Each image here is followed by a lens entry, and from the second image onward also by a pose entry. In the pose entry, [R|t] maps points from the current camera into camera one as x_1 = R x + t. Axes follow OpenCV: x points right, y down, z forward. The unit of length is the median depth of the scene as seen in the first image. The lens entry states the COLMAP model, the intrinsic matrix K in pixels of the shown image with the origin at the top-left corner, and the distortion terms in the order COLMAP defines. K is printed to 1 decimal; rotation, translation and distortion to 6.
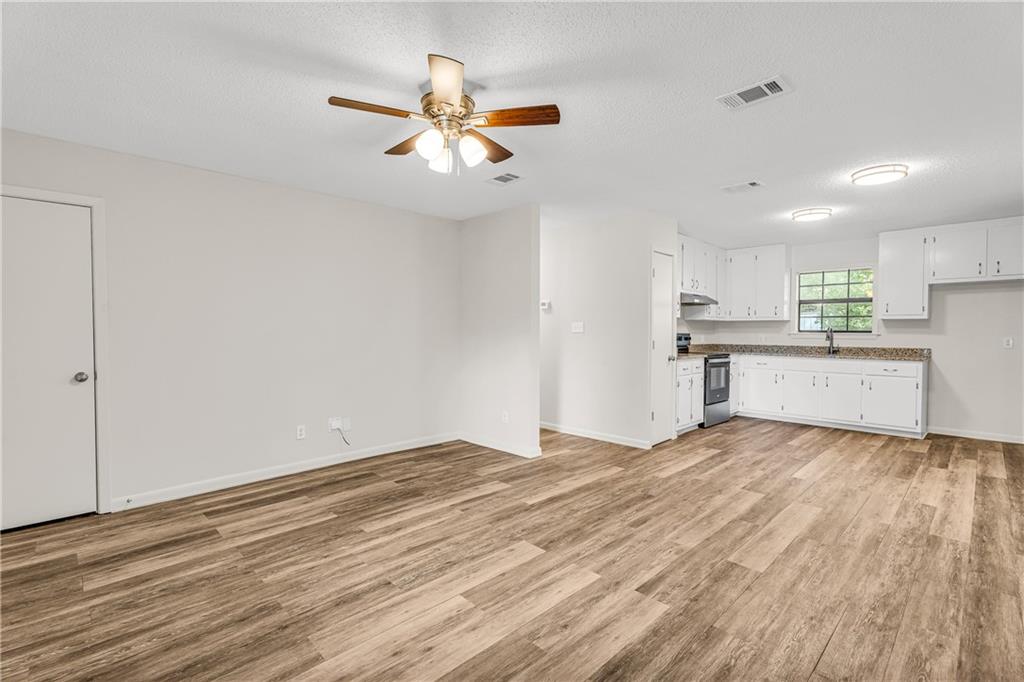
lens RADIAL K [[462.6, 0, 510.5], [0, 462.6, 335.1], [0, 0, 1]] dist [0.003342, 0.000575]
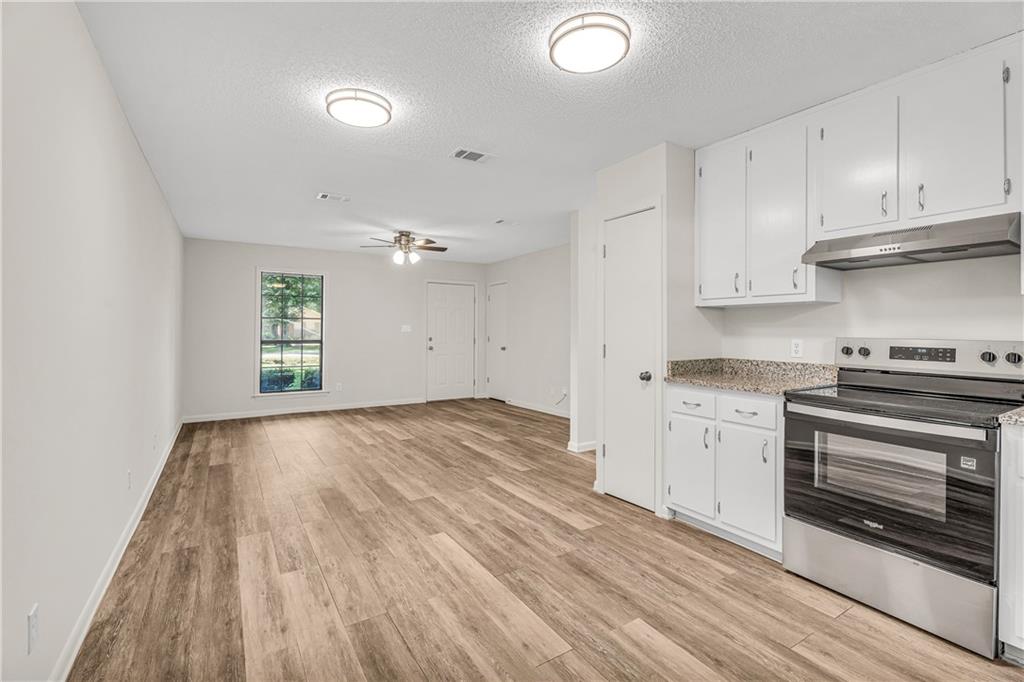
lens RADIAL K [[462.6, 0, 510.5], [0, 462.6, 335.1], [0, 0, 1]] dist [0.003342, 0.000575]
pose [[-0.209127, 0.006912, -0.977864, 1.518616], [-0.015222, 0.999831, 0.010322, -0.015187], [0.977770, 0.017044, -0.208987, 1.467845]]
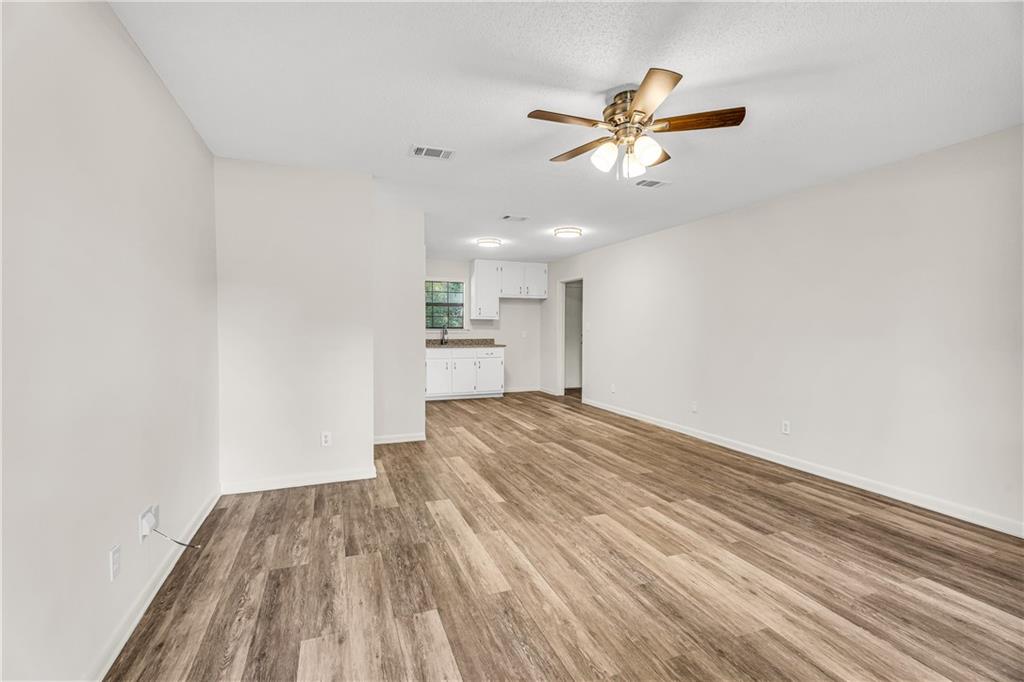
lens RADIAL K [[462.6, 0, 510.5], [0, 462.6, 335.1], [0, 0, 1]] dist [0.003342, 0.000575]
pose [[0.383520, -0.013904, 0.923428, -0.862335], [0.003916, 0.999902, 0.013429, -0.007226], [-0.923524, -0.001534, 0.383537, 0.599046]]
